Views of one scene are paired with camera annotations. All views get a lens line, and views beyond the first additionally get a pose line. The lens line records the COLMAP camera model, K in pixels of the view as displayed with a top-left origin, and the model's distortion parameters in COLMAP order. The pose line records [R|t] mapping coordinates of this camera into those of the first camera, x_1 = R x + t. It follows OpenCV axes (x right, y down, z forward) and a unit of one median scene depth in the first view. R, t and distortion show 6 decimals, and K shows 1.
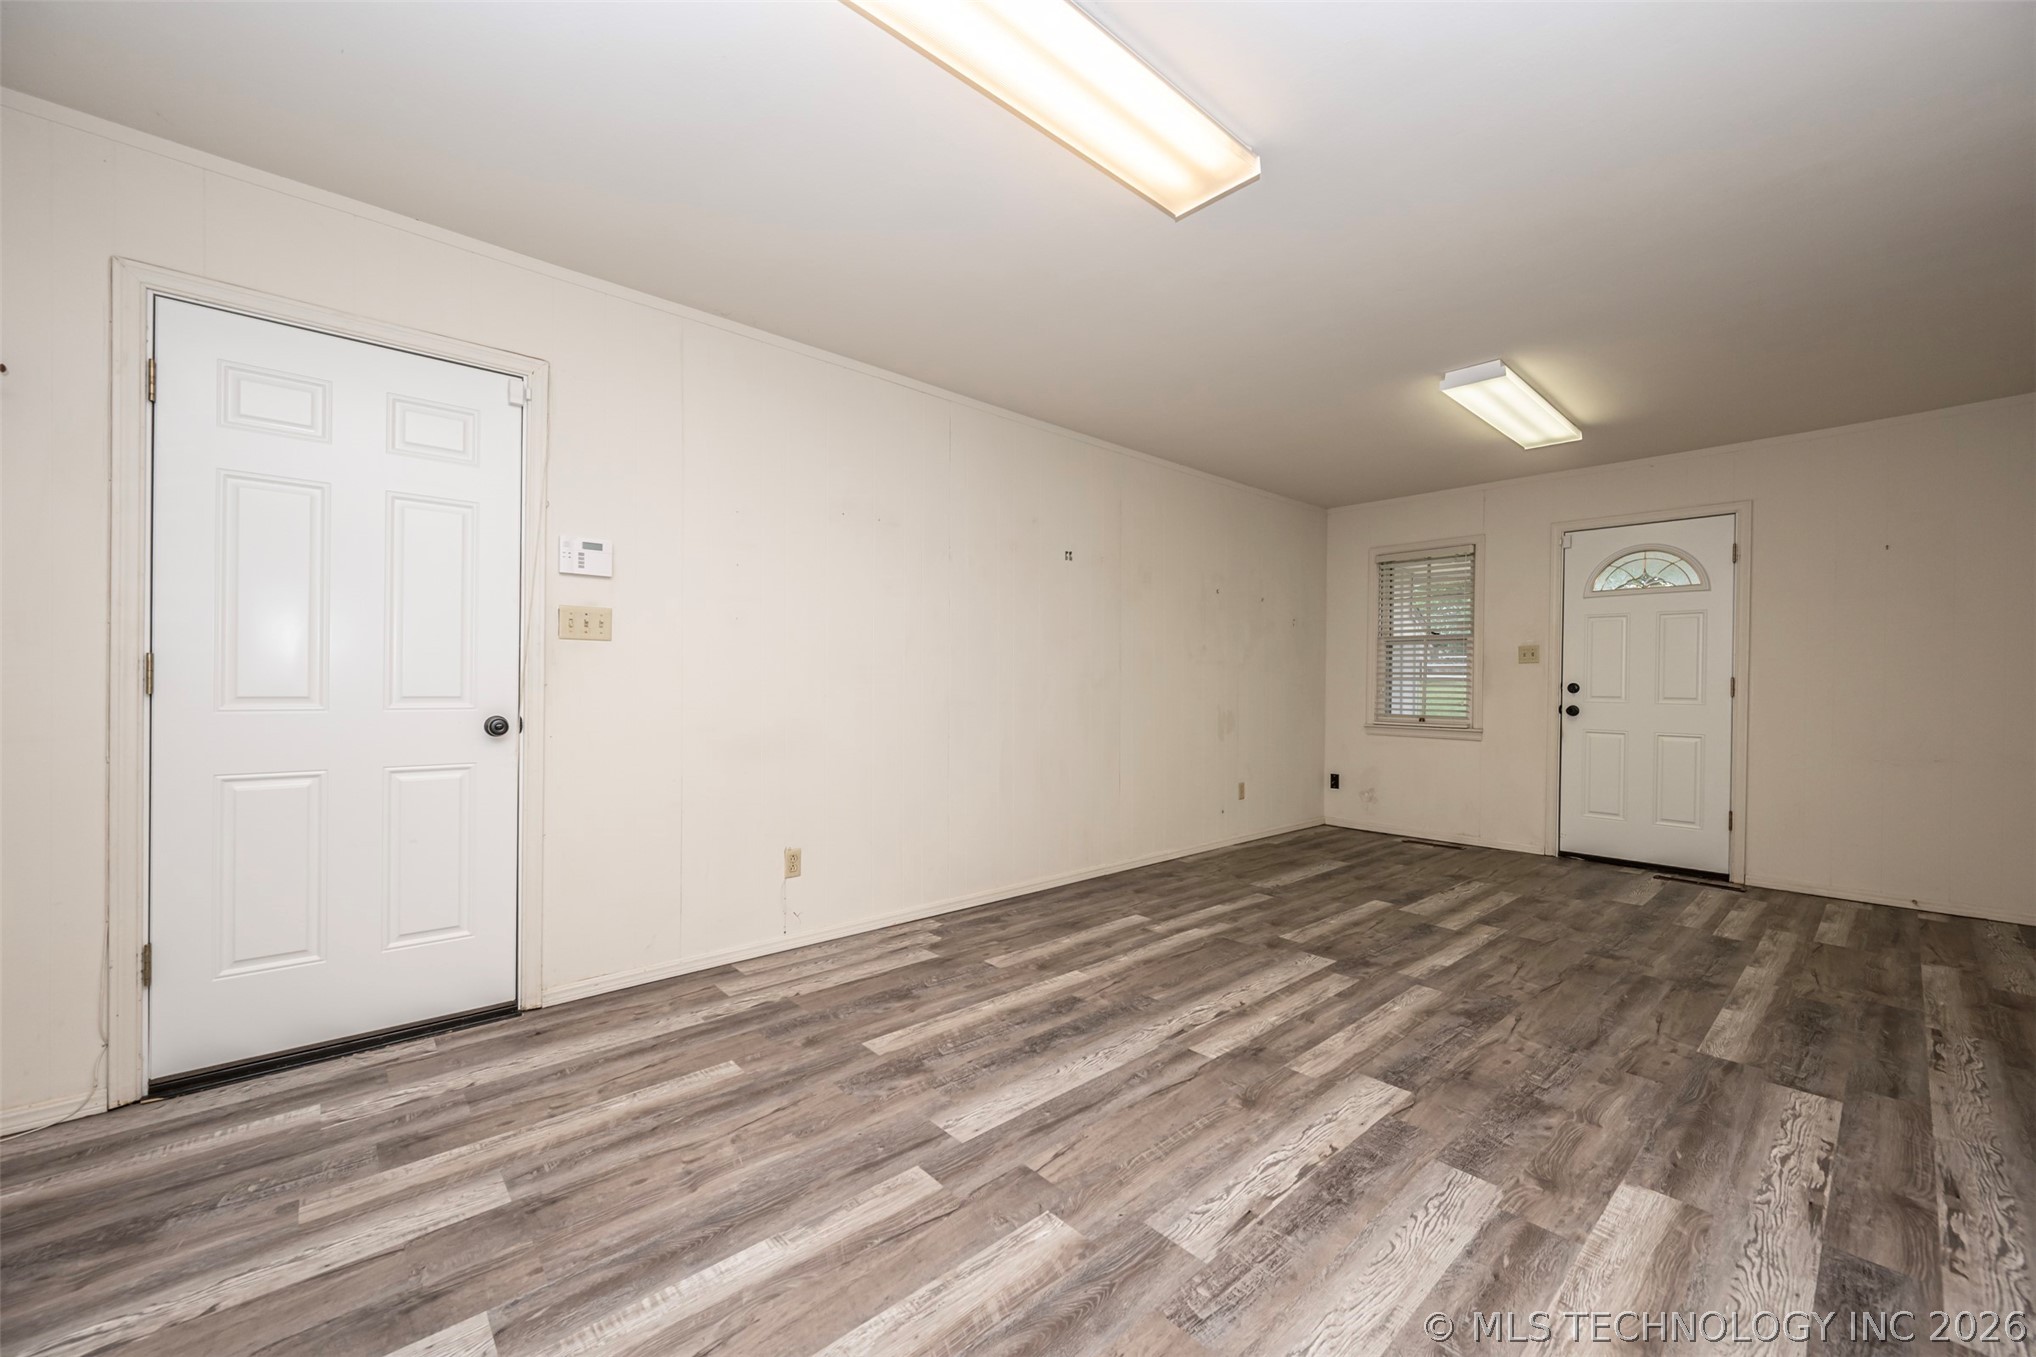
lens RADIAL K [[800.9, 0, 1018.1], [0, 800.9, 683.5], [0, 0, 1]] dist [0.002526, 0.000070]
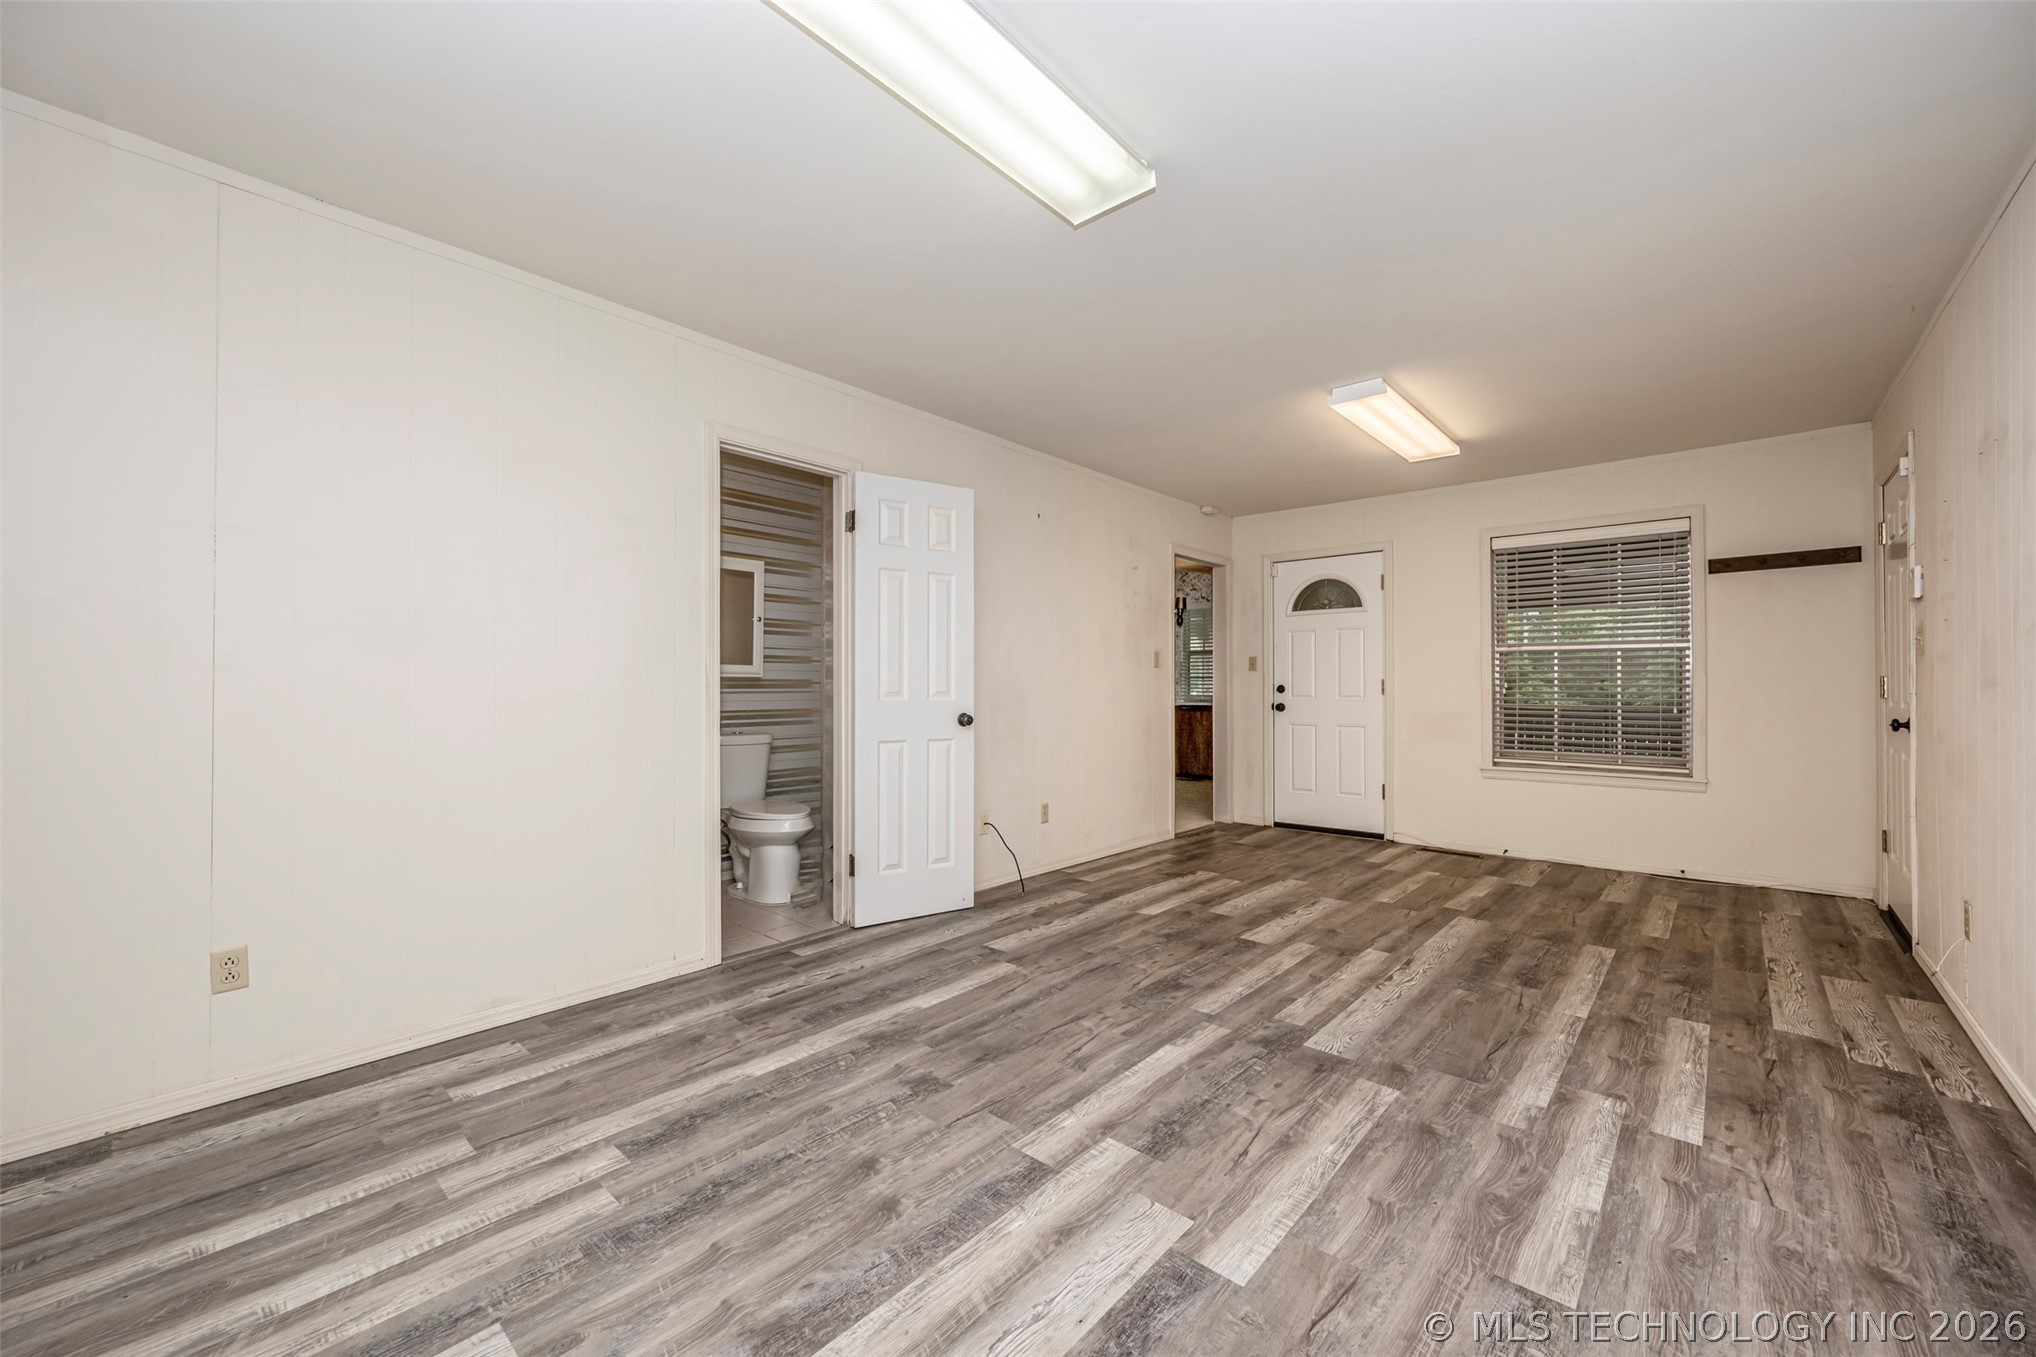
lens RADIAL K [[800.9, 0, 1018.3], [0, 800.9, 682.6], [0, 0, 1]] dist [0.002526, 0.000070]
pose [[-0.993991, -0.009256, -0.109073, 0.839784], [-0.009089, 0.999957, -0.002036, -0.000223], [0.109088, -0.001033, -0.994032, 1.926320]]
